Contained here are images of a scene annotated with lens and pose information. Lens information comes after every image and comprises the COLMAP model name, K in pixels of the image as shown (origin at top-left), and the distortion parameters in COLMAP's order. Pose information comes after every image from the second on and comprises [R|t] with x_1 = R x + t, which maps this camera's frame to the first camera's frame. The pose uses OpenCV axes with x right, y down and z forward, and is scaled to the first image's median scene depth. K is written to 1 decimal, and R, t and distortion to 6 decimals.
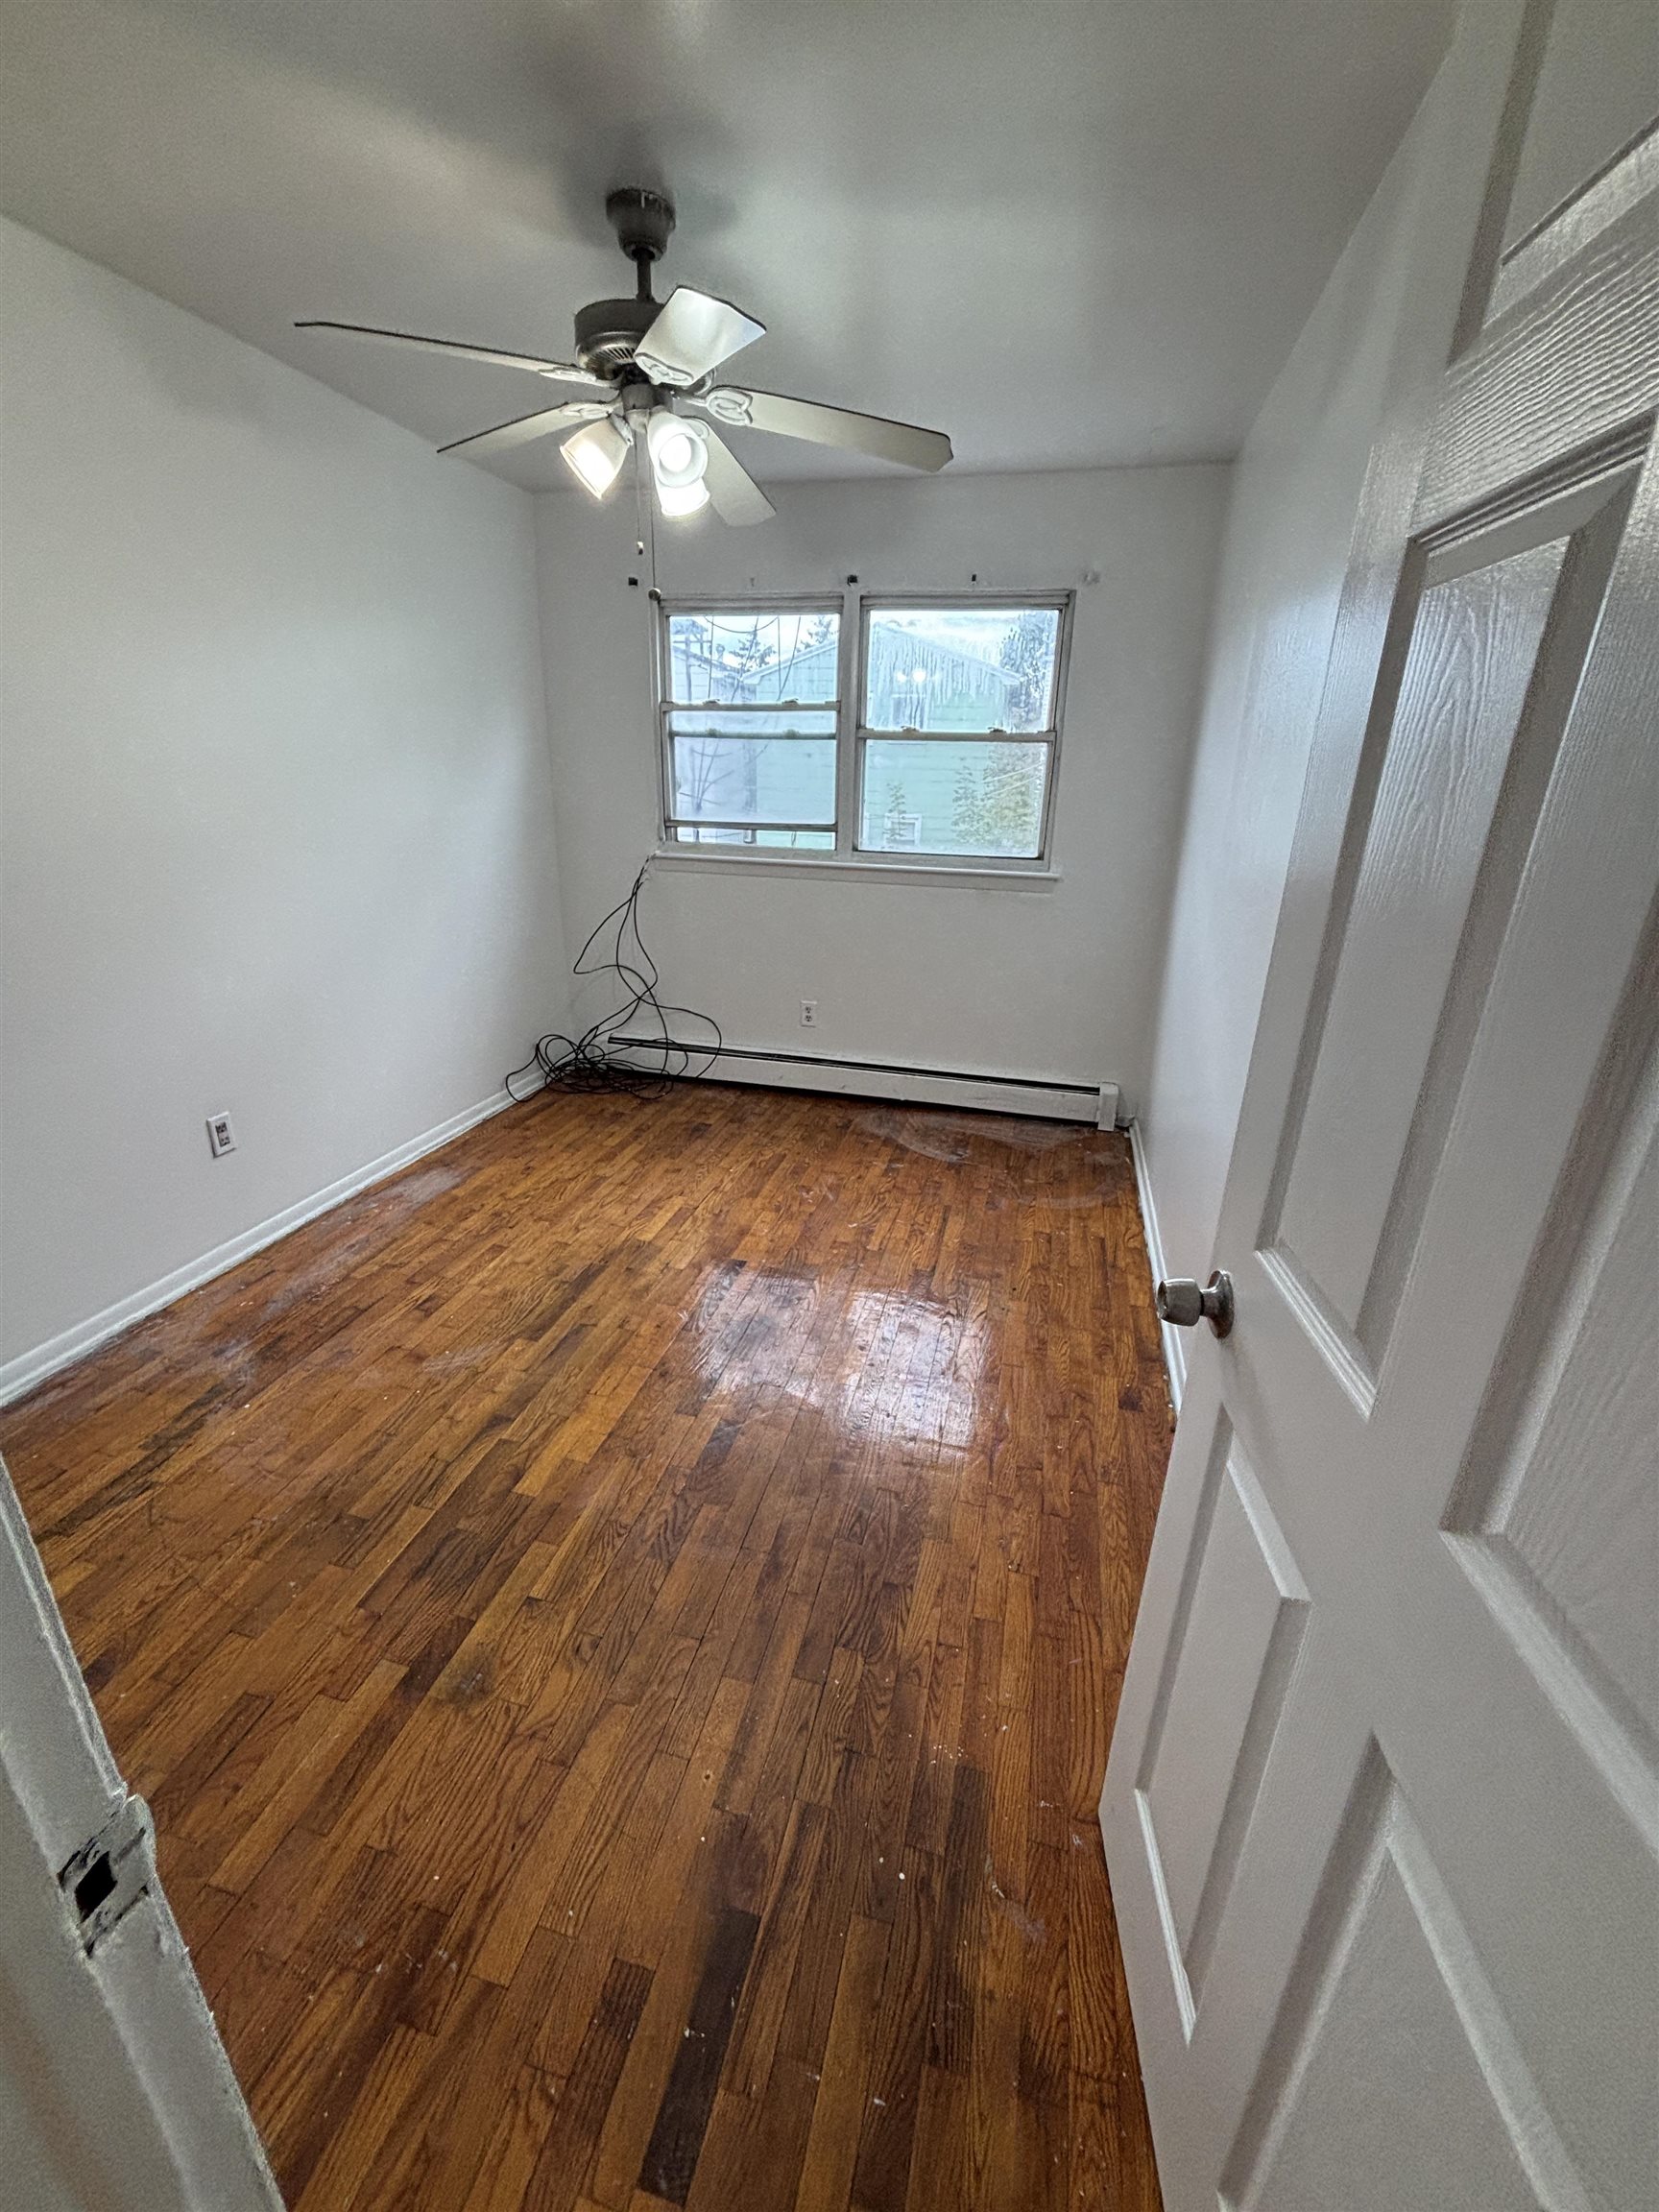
lens RADIAL K [[890.6, 0, 822.9], [0, 890.6, 1098.5], [0, 0, 1]] dist [0.006110, -0.001000]
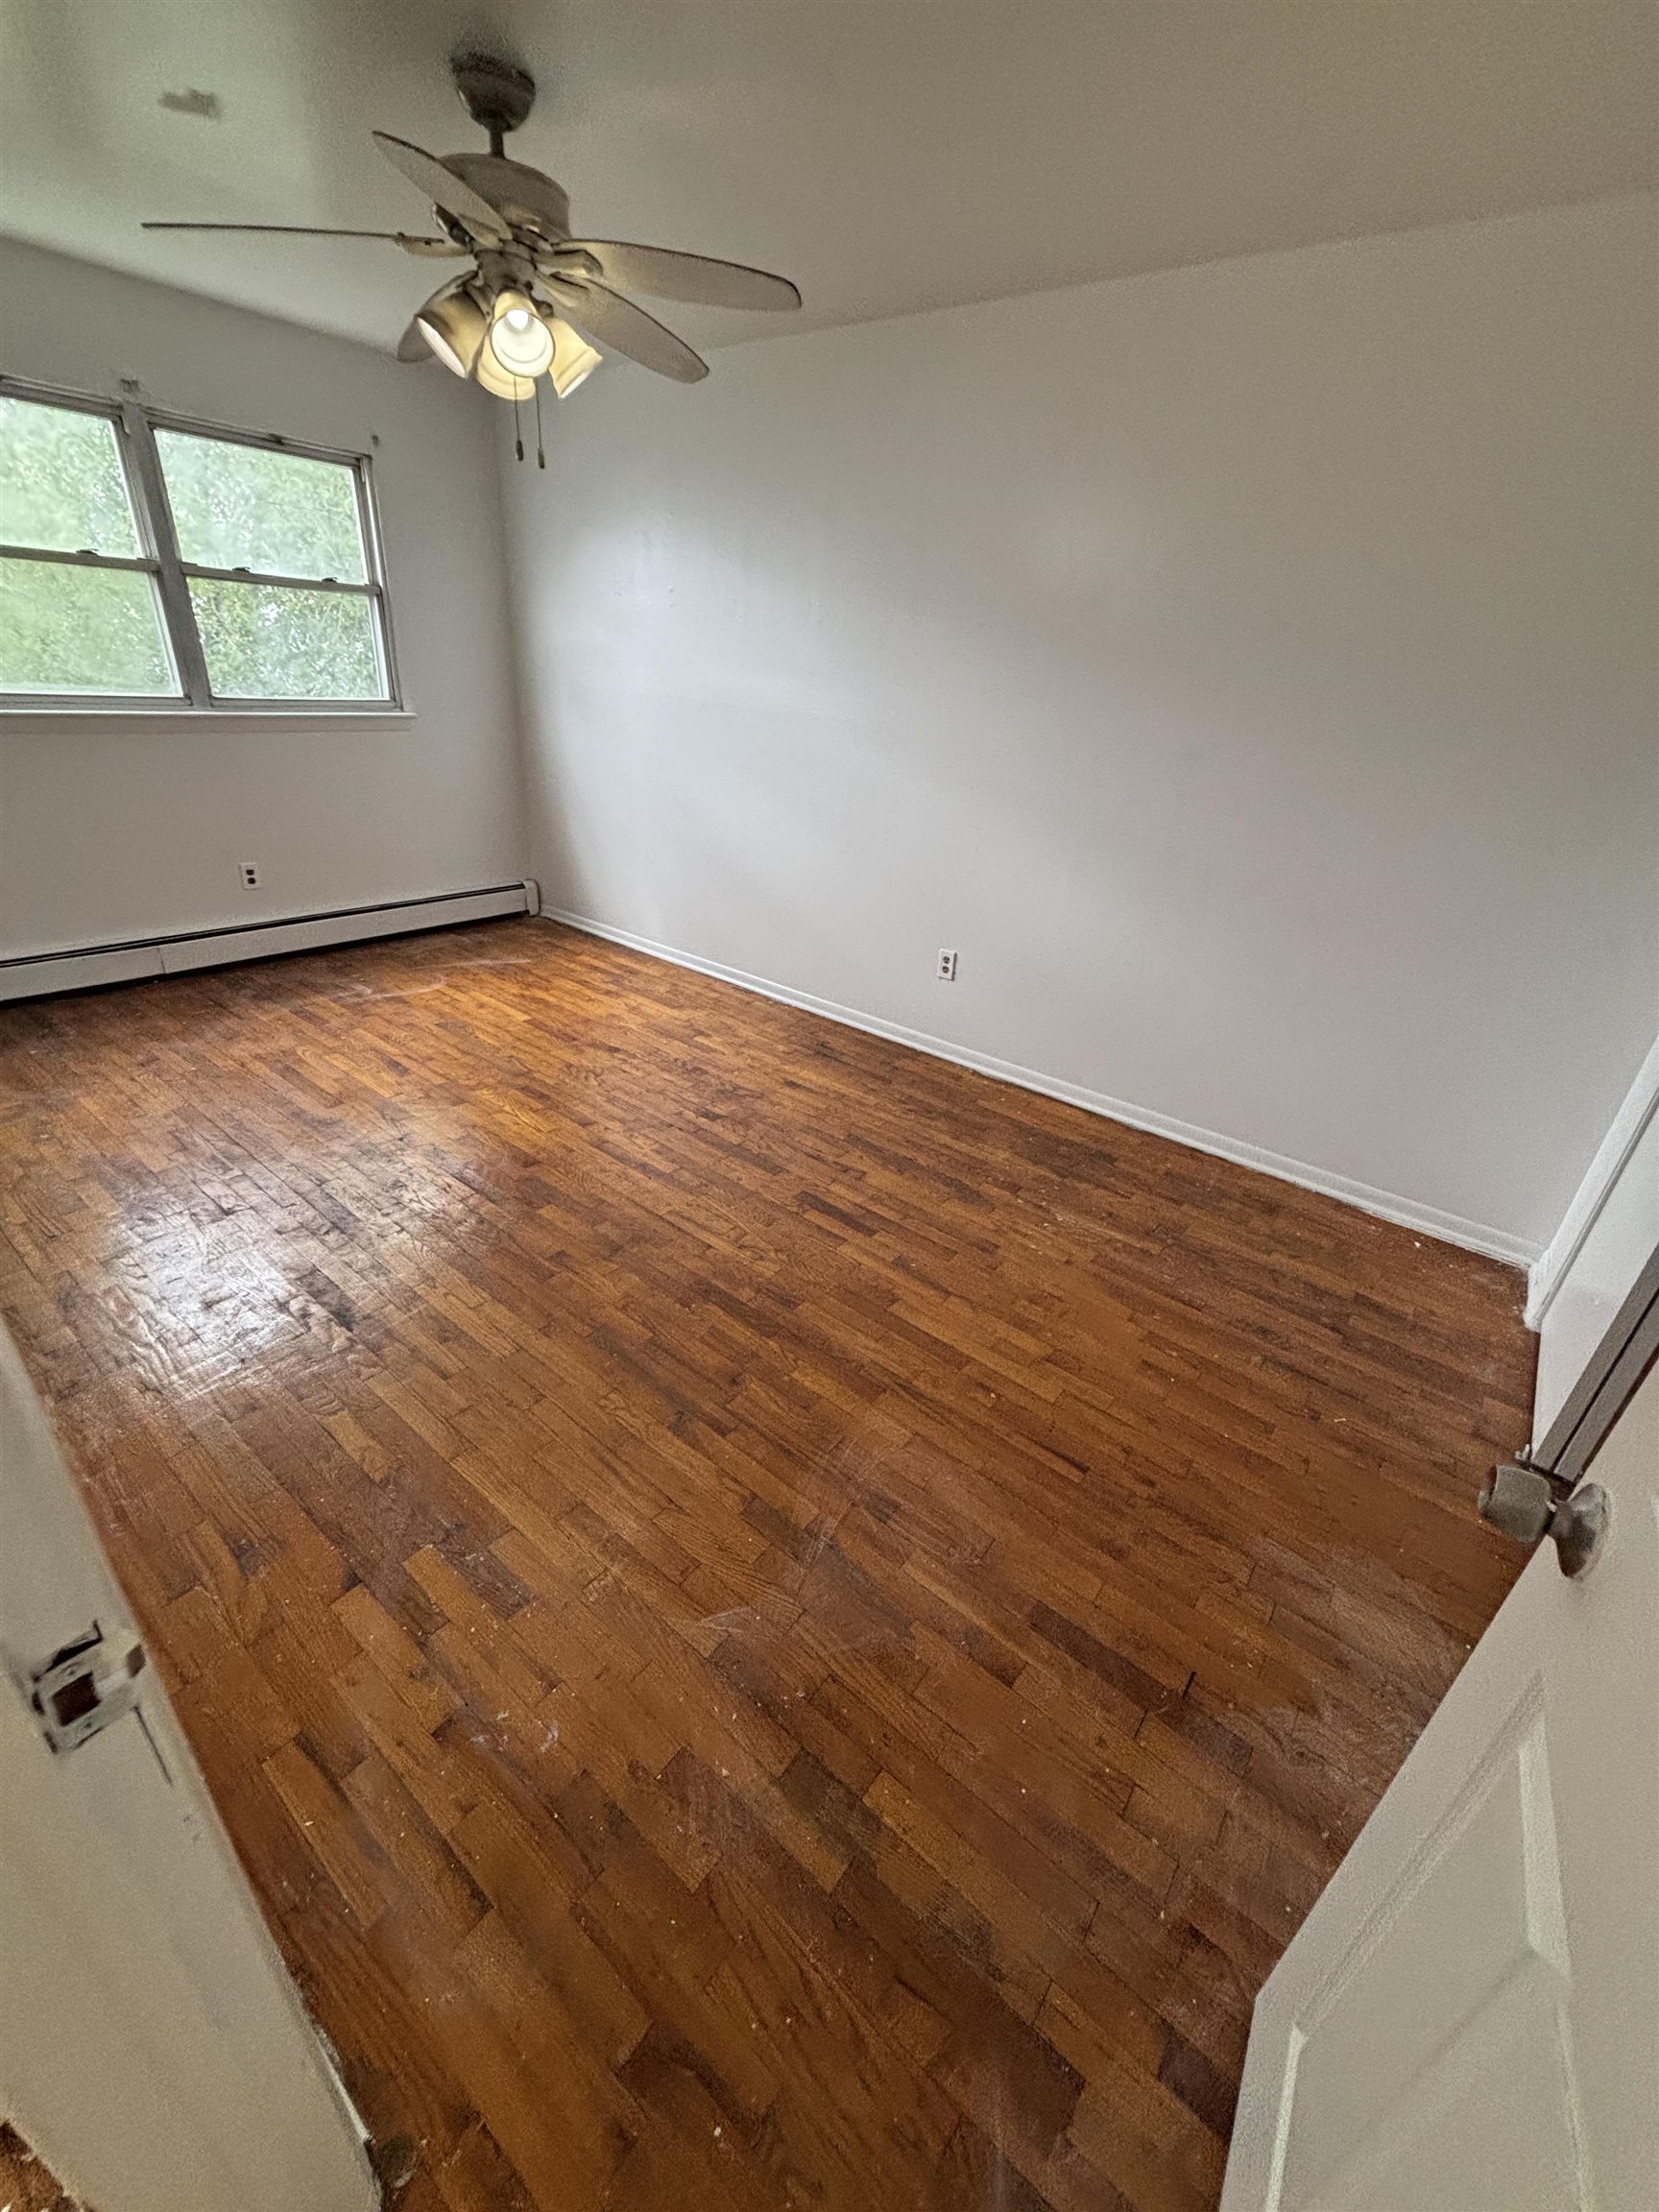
lens RADIAL K [[890.6, 0, 836.3], [0, 890.6, 1101.9], [0, 0, 1]] dist [0.006110, -0.001000]
pose [[0.386269, -0.410136, 0.826187, -0.825015], [0.264059, 0.907387, 0.326989, -0.025585], [-0.883781, 0.091857, 0.458796, -0.002718]]
